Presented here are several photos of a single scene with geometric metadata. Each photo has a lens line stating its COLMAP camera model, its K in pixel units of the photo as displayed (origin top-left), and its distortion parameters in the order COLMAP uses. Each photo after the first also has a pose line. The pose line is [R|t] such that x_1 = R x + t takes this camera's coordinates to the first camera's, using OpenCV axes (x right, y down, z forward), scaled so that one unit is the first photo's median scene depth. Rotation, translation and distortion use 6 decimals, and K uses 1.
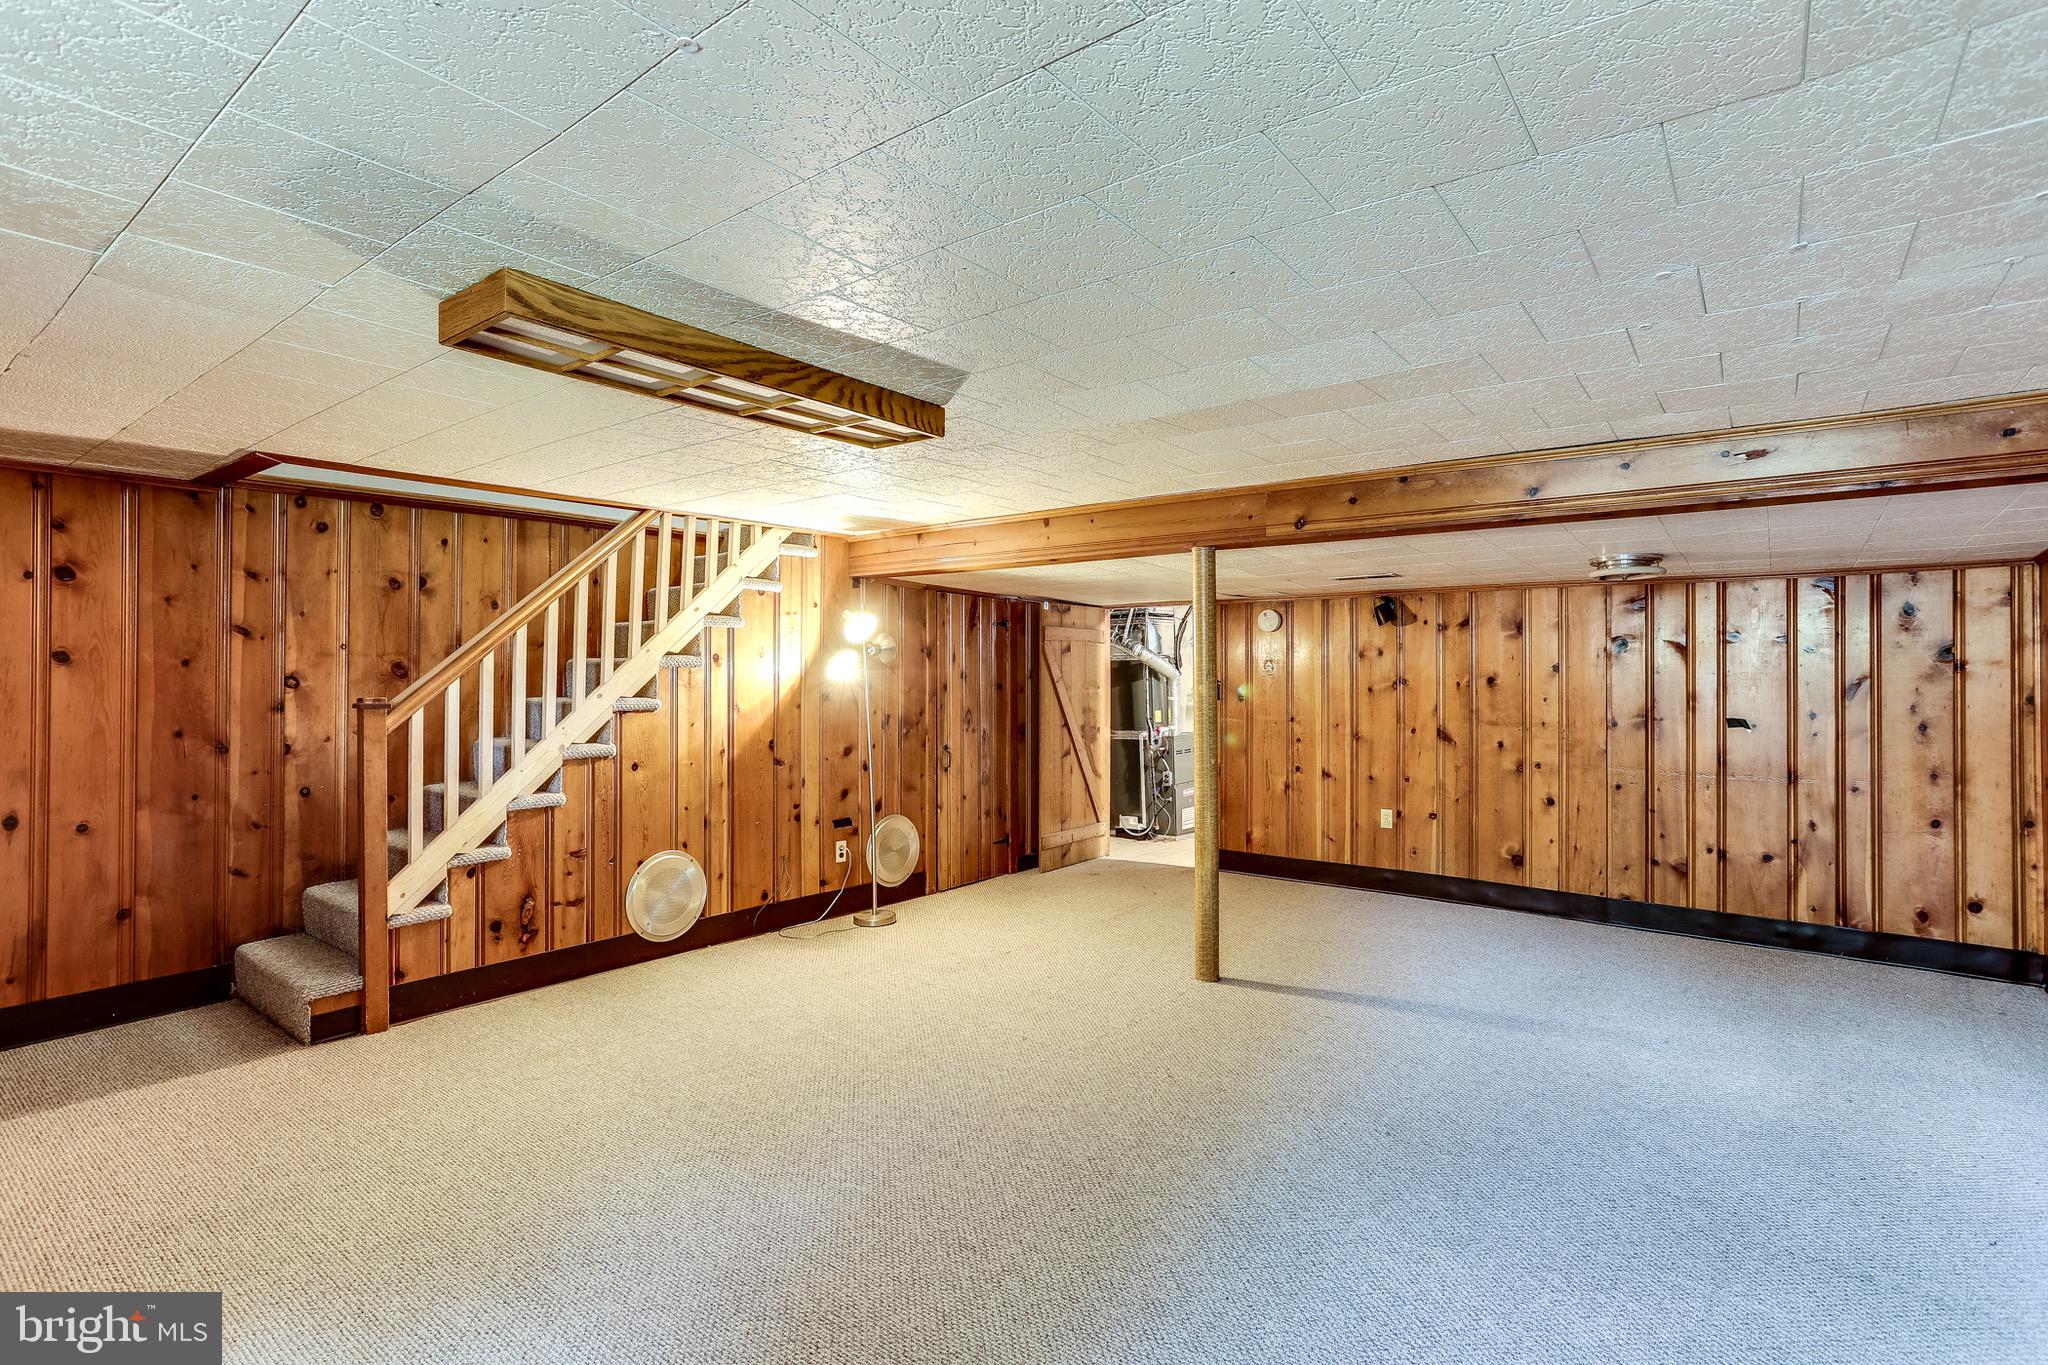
lens RADIAL K [[997.3, 0, 1025.8], [0, 997.3, 677.2], [0, 0, 1]] dist [-0.037456, 0.024124]
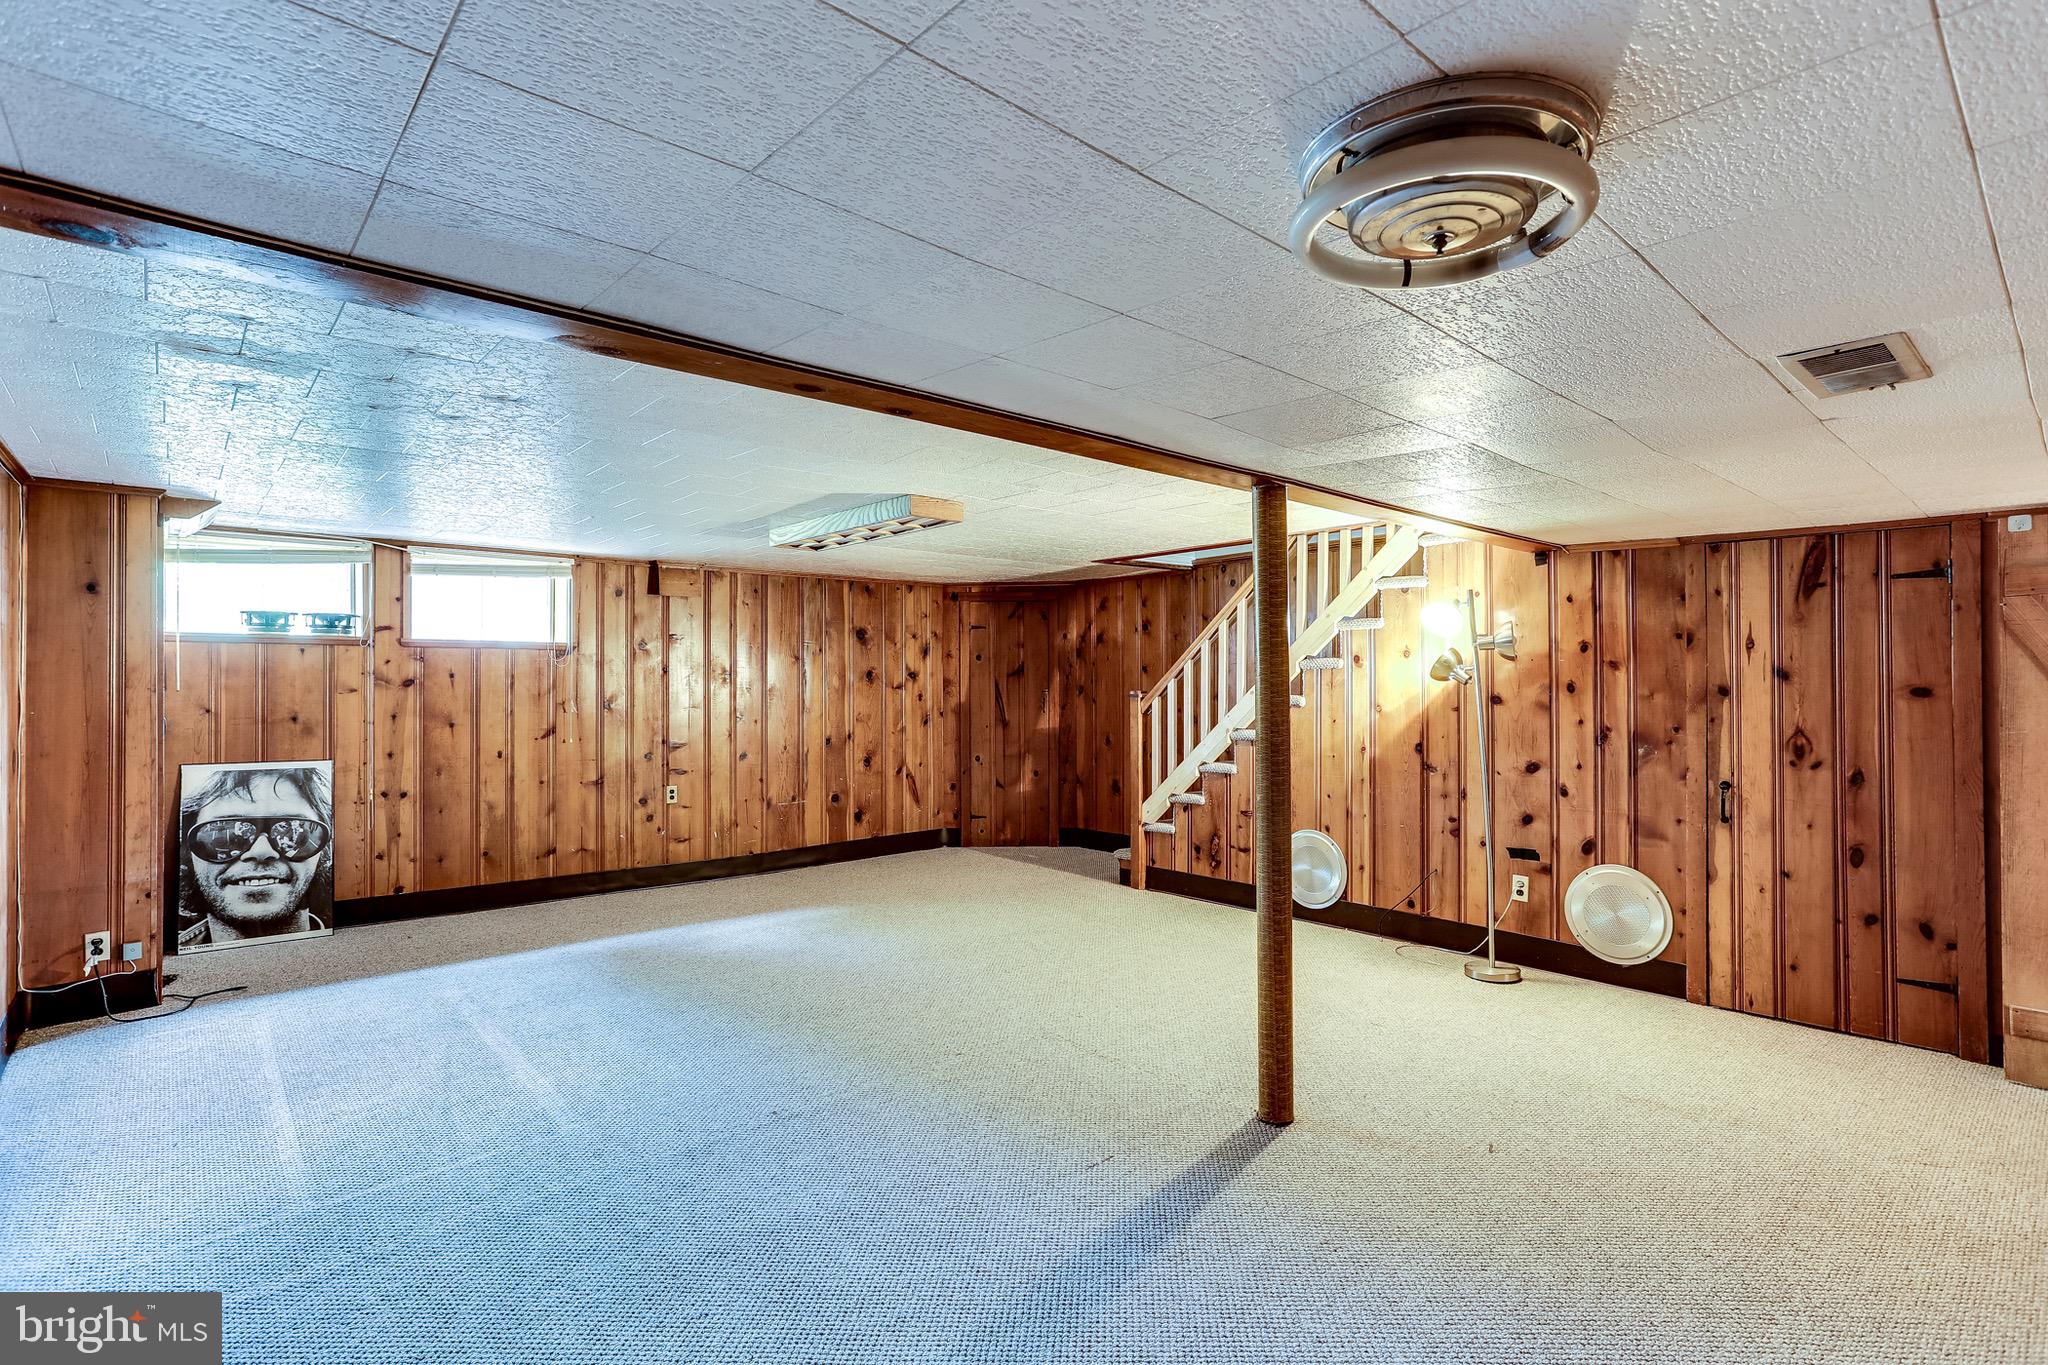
lens RADIAL K [[997.3, 0, 1032.6], [0, 997.3, 677.1], [0, 0, 1]] dist [-0.037456, 0.024124]
pose [[-0.189725, -0.003305, -0.981832, 0.783276], [0.003944, 0.999984, -0.004128, 0.002659], [0.981829, -0.004655, -0.189709, 0.857186]]
